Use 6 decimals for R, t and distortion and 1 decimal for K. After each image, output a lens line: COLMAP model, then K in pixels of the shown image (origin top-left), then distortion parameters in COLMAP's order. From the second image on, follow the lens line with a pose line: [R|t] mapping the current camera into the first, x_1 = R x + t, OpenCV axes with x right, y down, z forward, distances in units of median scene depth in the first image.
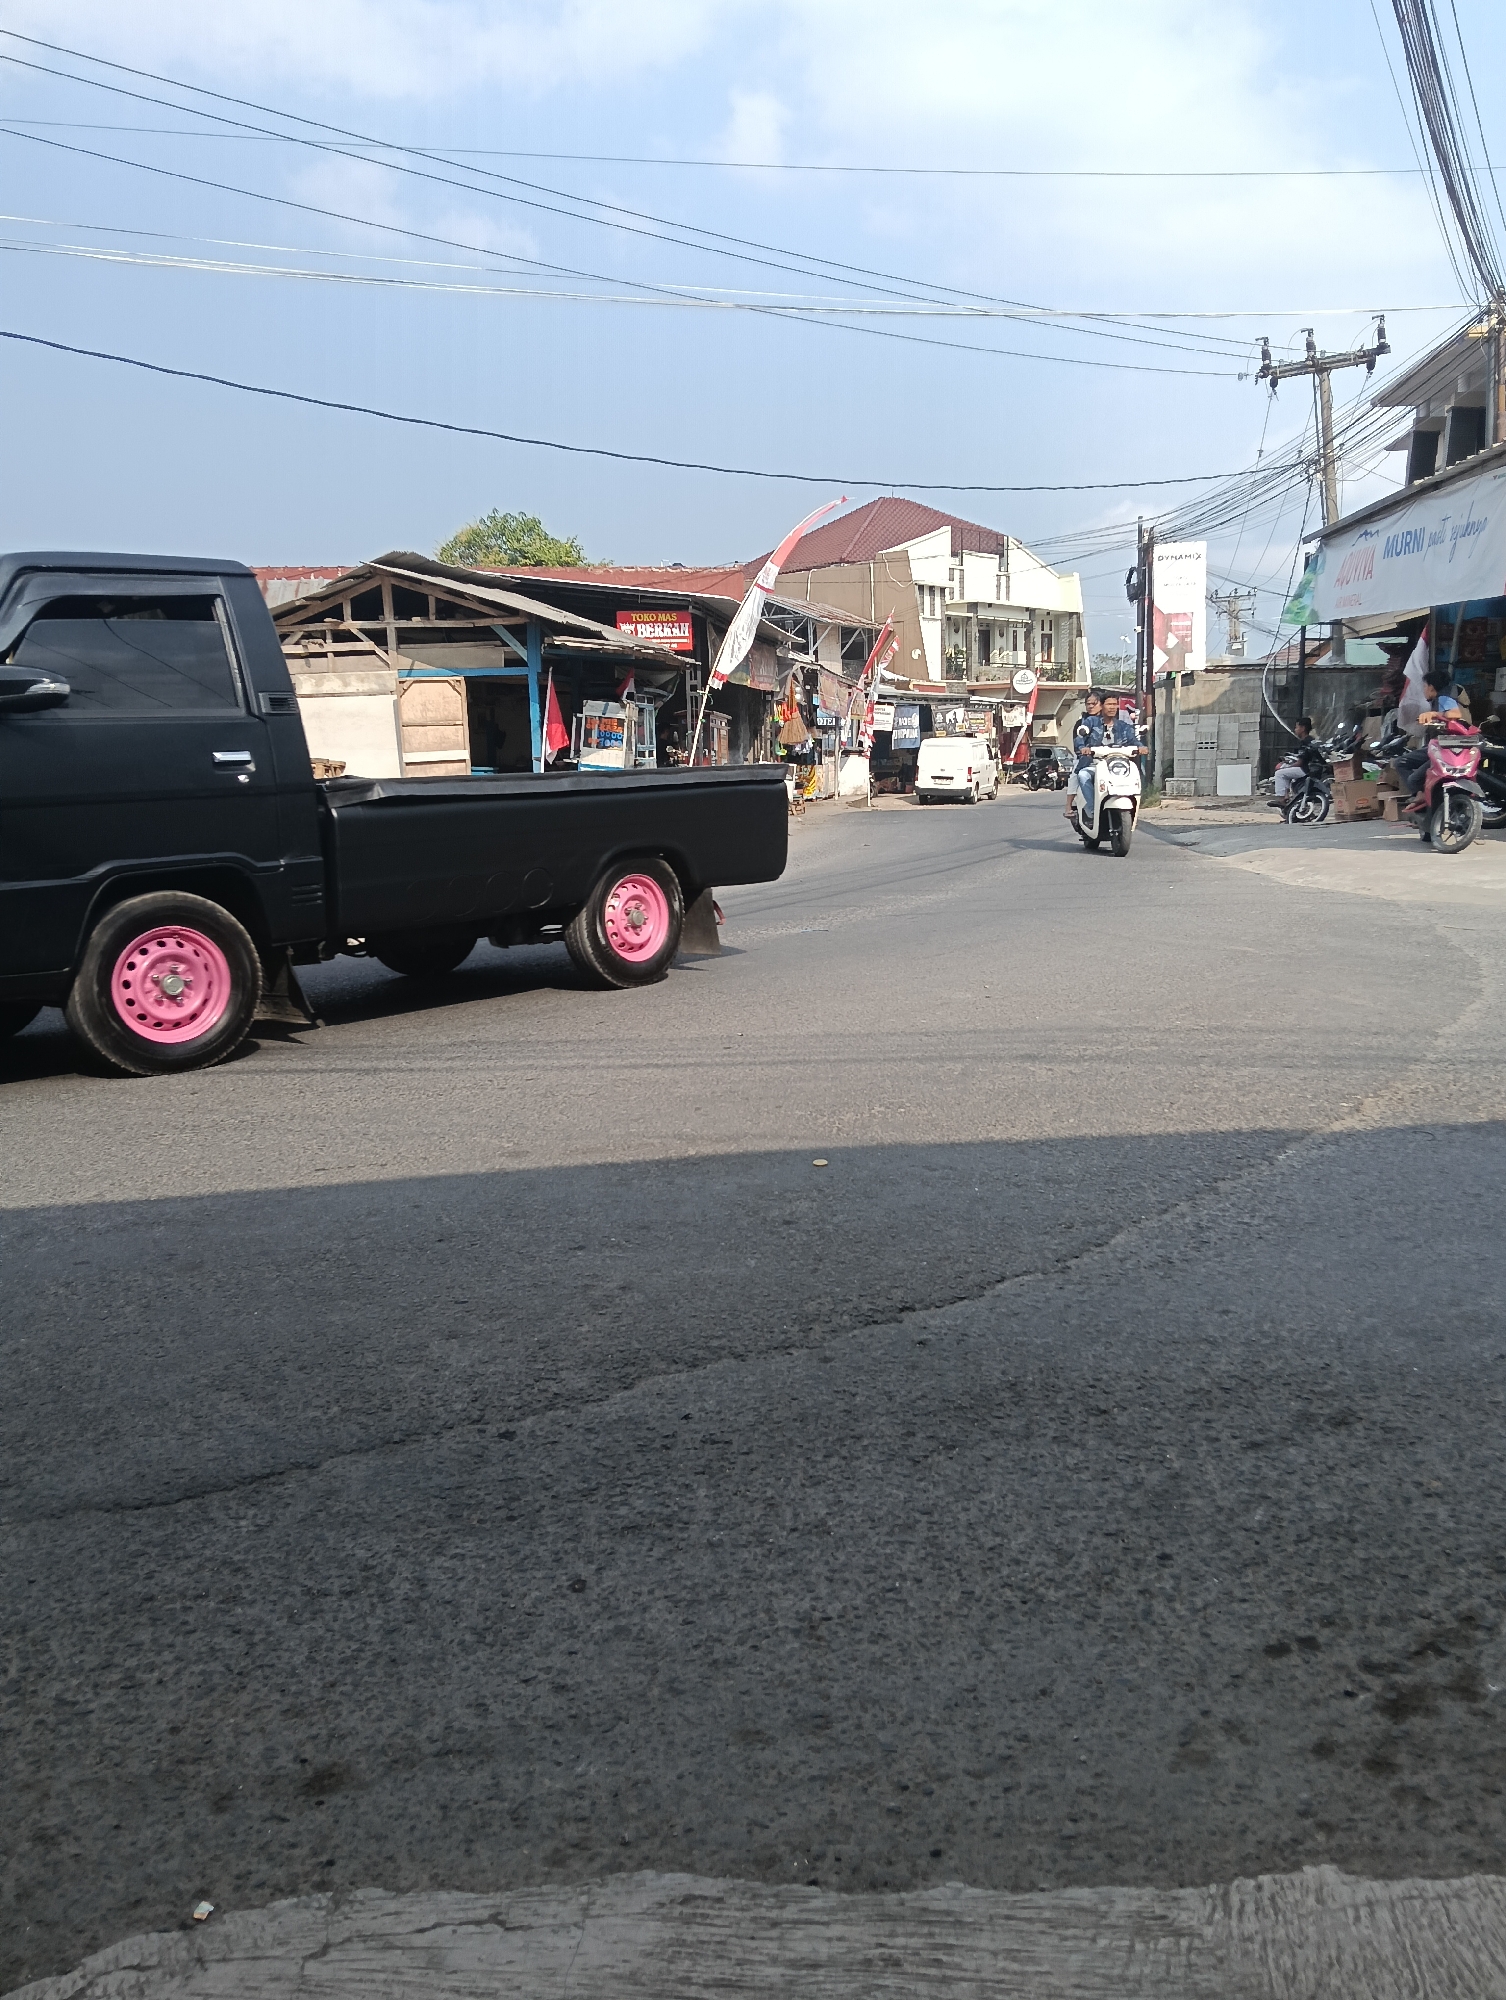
lens RADIAL K [[1638.6, 0, 760.1], [0, 1638.6, 1007.6], [0, 0, 1]] dist [0.056790, -0.139500]
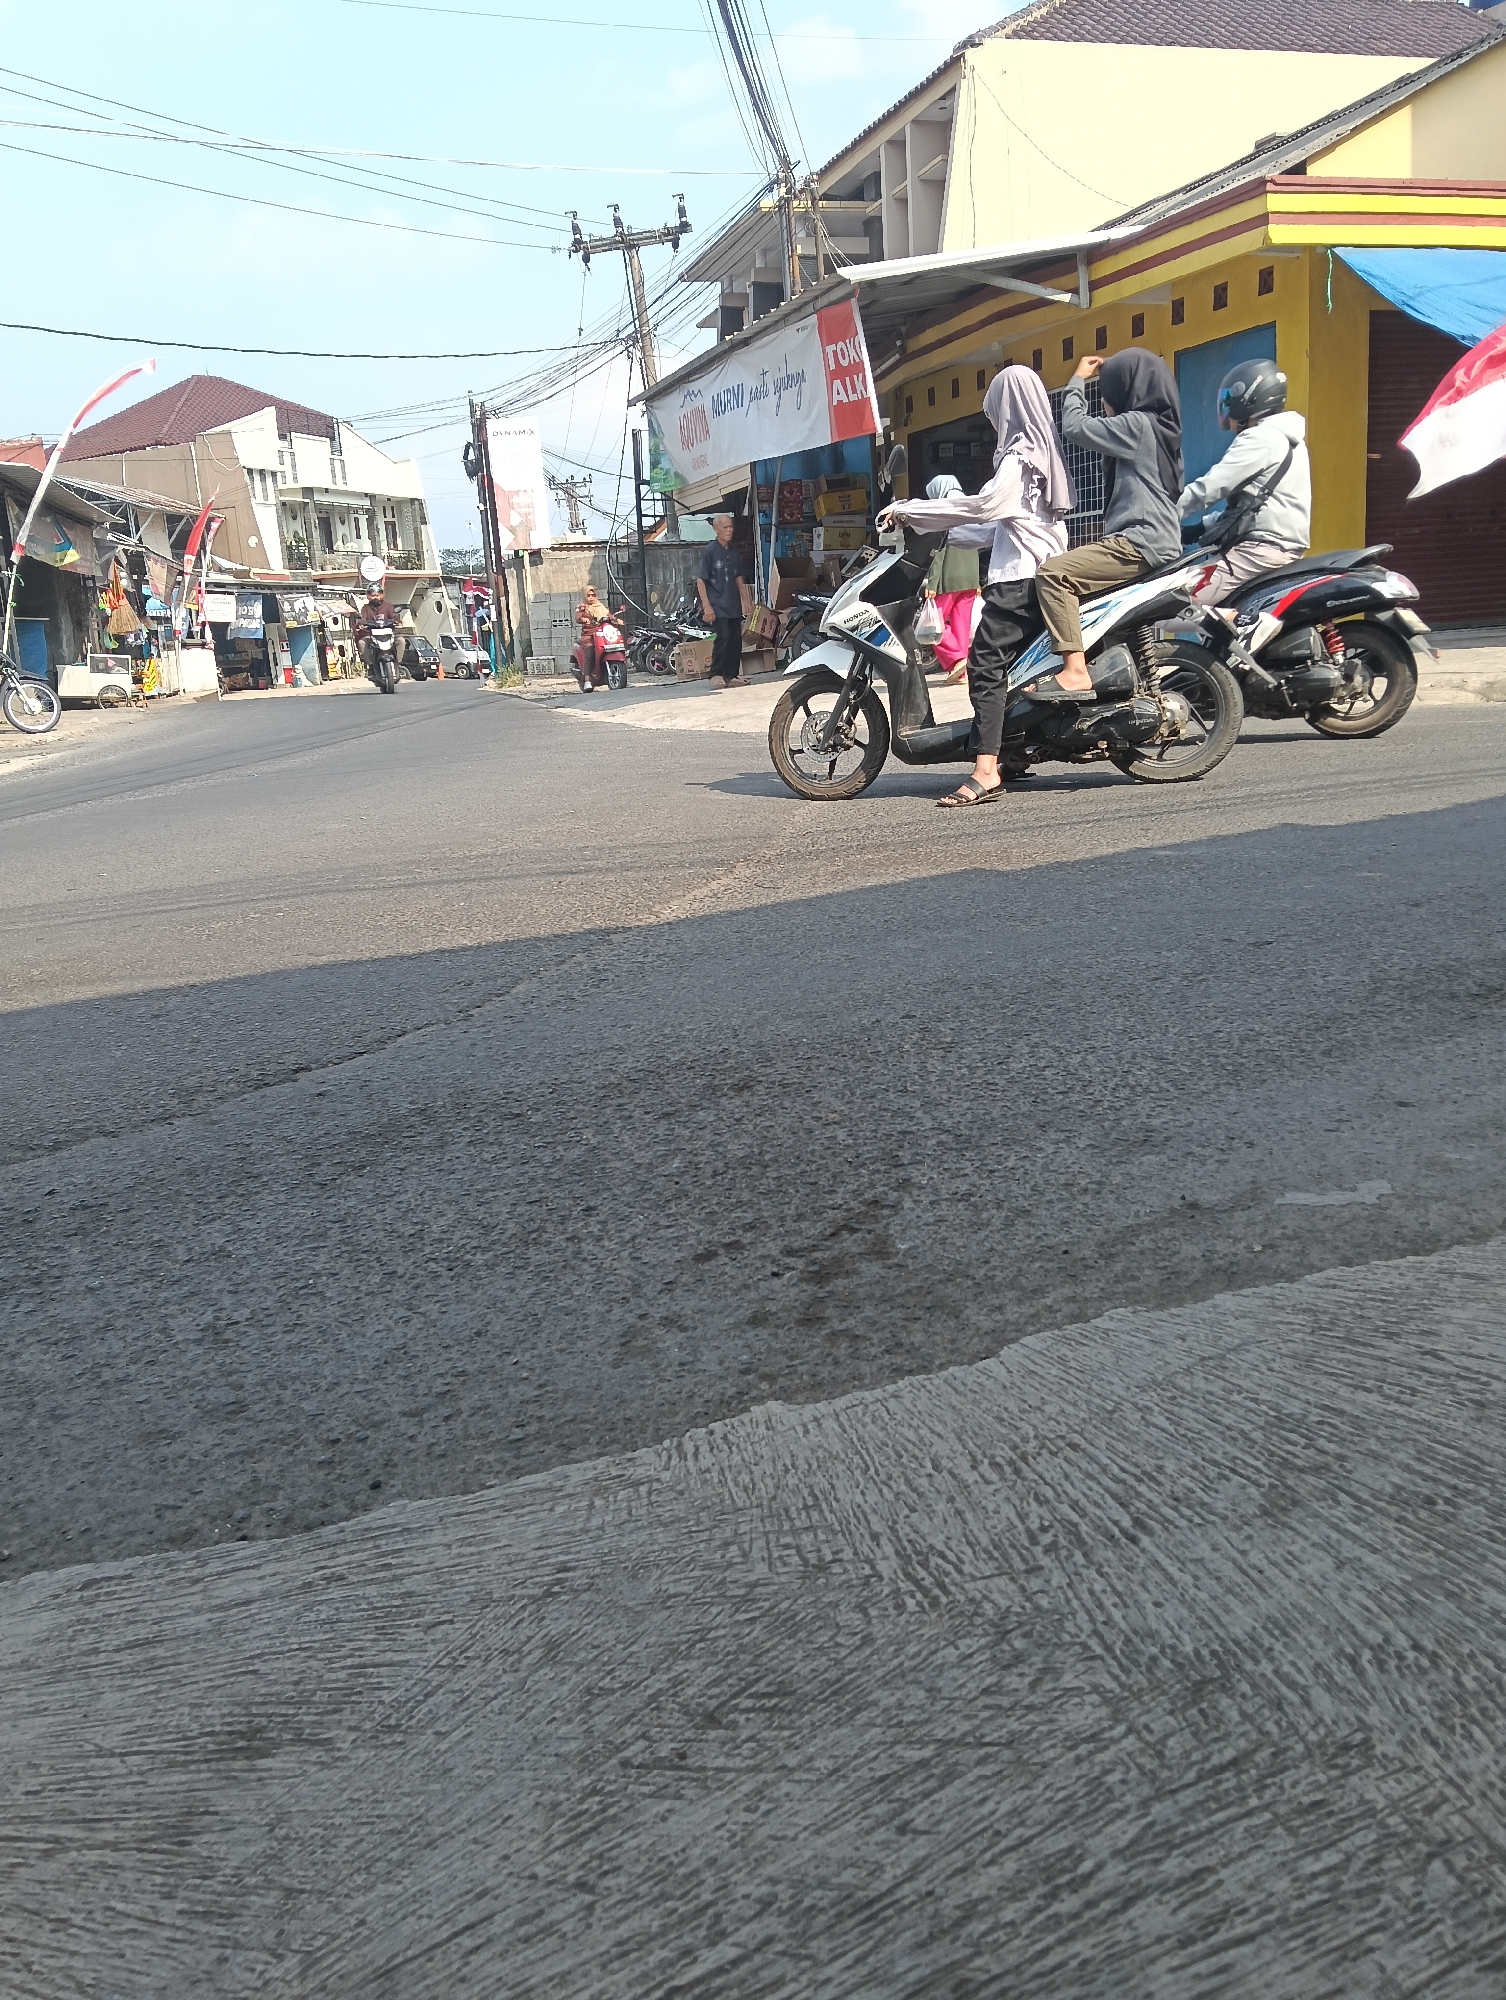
lens RADIAL K [[1638.6, 0, 772.2], [0, 1638.6, 983.1], [0, 0, 1]] dist [0.056790, -0.139500]
pose [[0.925395, -0.115986, 0.360820, 0.008759], [0.095949, 0.992704, 0.073028, 0.135288], [-0.366658, -0.032959, 0.929772, 0.052387]]
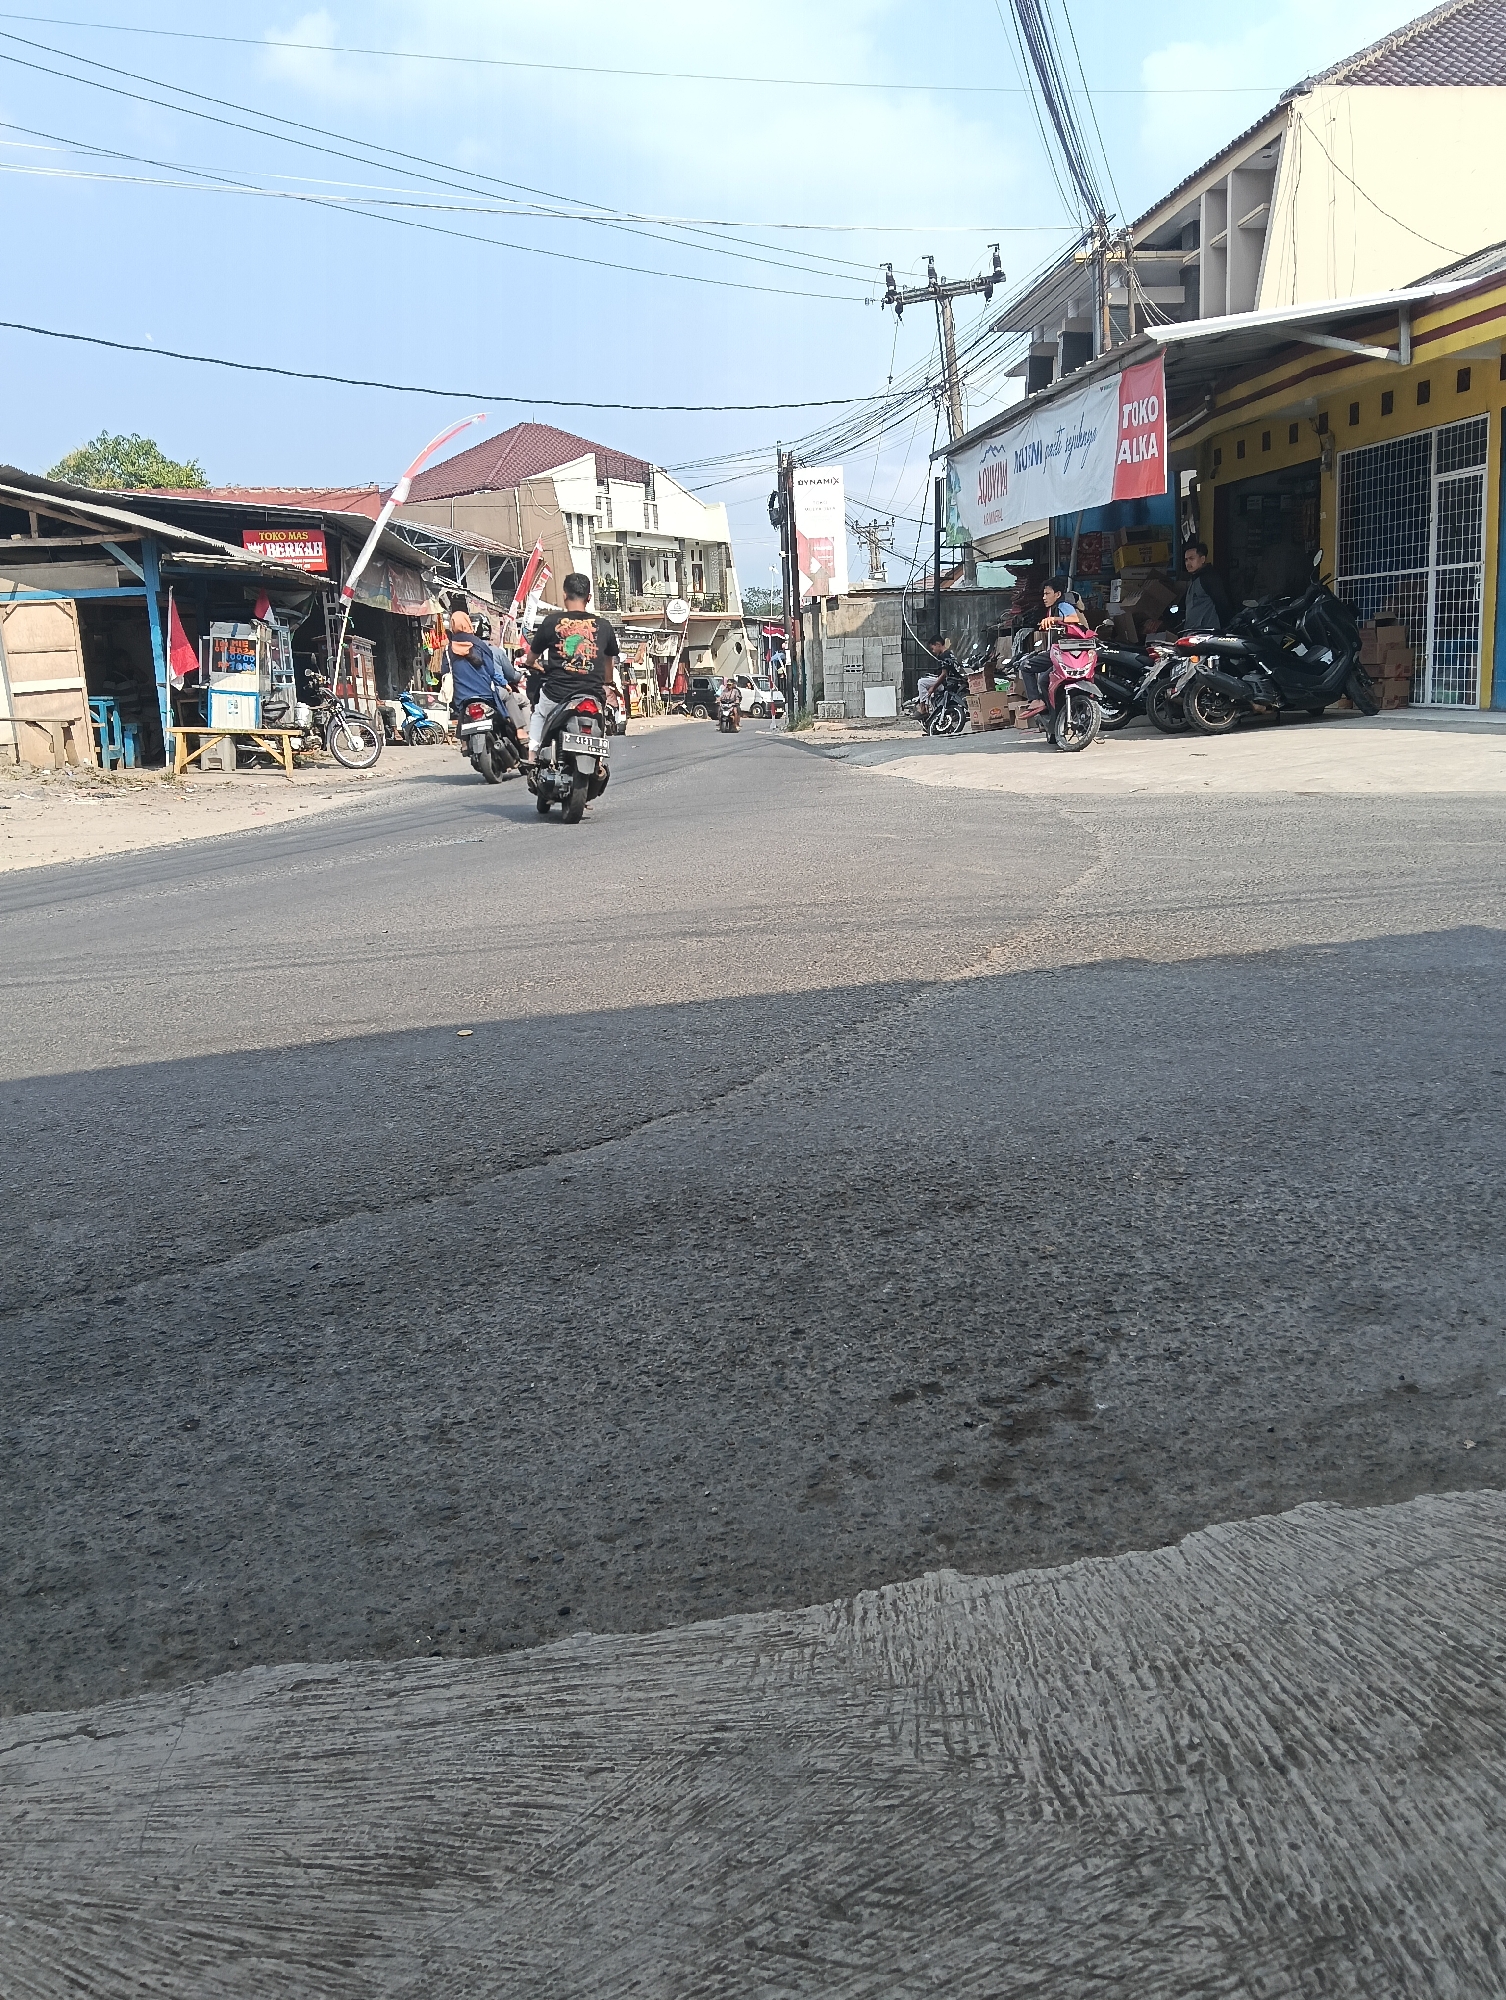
lens RADIAL K [[1638.6, 0, 768.8], [0, 1638.6, 994.6], [0, 0, 1]] dist [0.056790, -0.139500]
pose [[0.977596, -0.060047, 0.201744, 0.035743], [0.052889, 0.997771, 0.040694, 0.081638], [-0.203738, -0.029112, 0.978593, 0.019409]]
